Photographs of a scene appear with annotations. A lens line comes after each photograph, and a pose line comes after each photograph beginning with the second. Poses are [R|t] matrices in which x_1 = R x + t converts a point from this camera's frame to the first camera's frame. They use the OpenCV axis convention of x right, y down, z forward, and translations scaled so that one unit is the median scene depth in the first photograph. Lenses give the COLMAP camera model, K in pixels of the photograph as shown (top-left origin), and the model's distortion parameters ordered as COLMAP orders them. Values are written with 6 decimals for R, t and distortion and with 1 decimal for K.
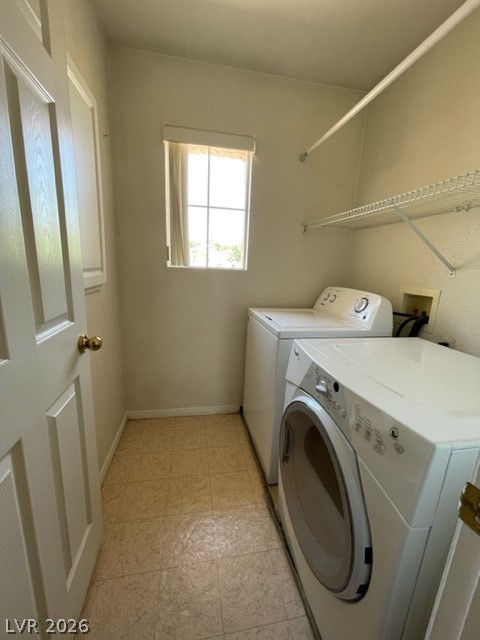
lens RADIAL K [[258.3, 0, 239.5], [0, 258.3, 320.1], [0, 0, 1]] dist [-0.000192, 0.001081]
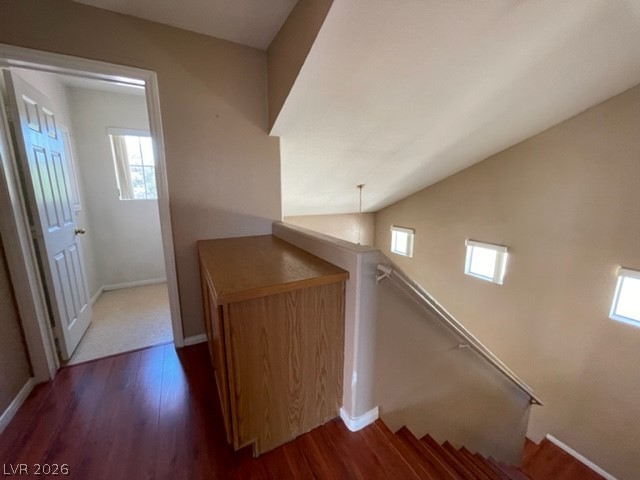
lens RADIAL K [[258.3, 0, 319.4], [0, 258.3, 236.0], [0, 0, 1]] dist [-0.000192, 0.001081]
pose [[0.948653, -0.110004, 0.296575, 0.882014], [0.117314, 0.993071, -0.006908, 0.404011], [-0.293760, 0.041345, 0.954984, -2.061568]]
